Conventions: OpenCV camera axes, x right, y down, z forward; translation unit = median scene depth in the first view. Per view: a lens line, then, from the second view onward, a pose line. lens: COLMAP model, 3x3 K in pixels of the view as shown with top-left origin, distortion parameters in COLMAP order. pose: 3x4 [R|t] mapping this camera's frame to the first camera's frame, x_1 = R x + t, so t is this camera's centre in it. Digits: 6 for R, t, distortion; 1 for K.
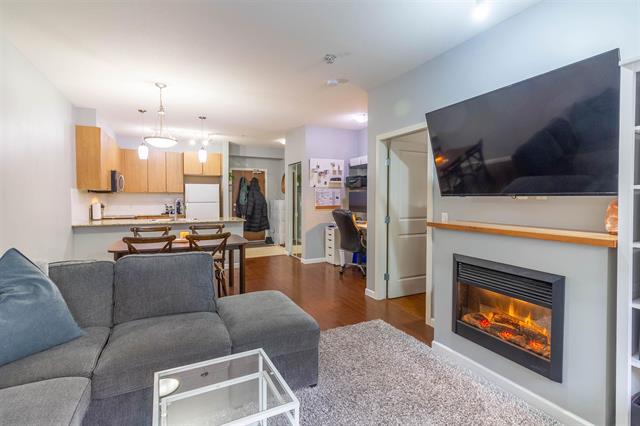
lens RADIAL K [[297.3, 0, 320.0], [0, 297.3, 213.0], [0, 0, 1]] dist [-0.001132, -0.000081]
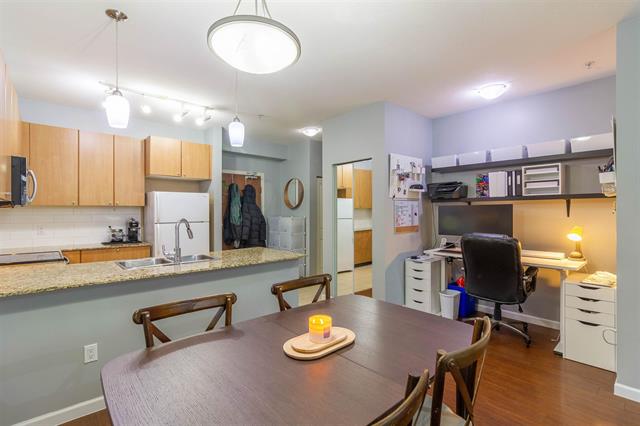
lens RADIAL K [[297.3, 0, 320.0], [0, 297.3, 213.0], [0, 0, 1]] dist [-0.001132, -0.000081]
pose [[0.966351, -0.004504, 0.257187, -0.279542], [0.016620, 0.998851, -0.044957, -0.023057], [-0.256689, 0.047719, 0.965315, 0.344970]]
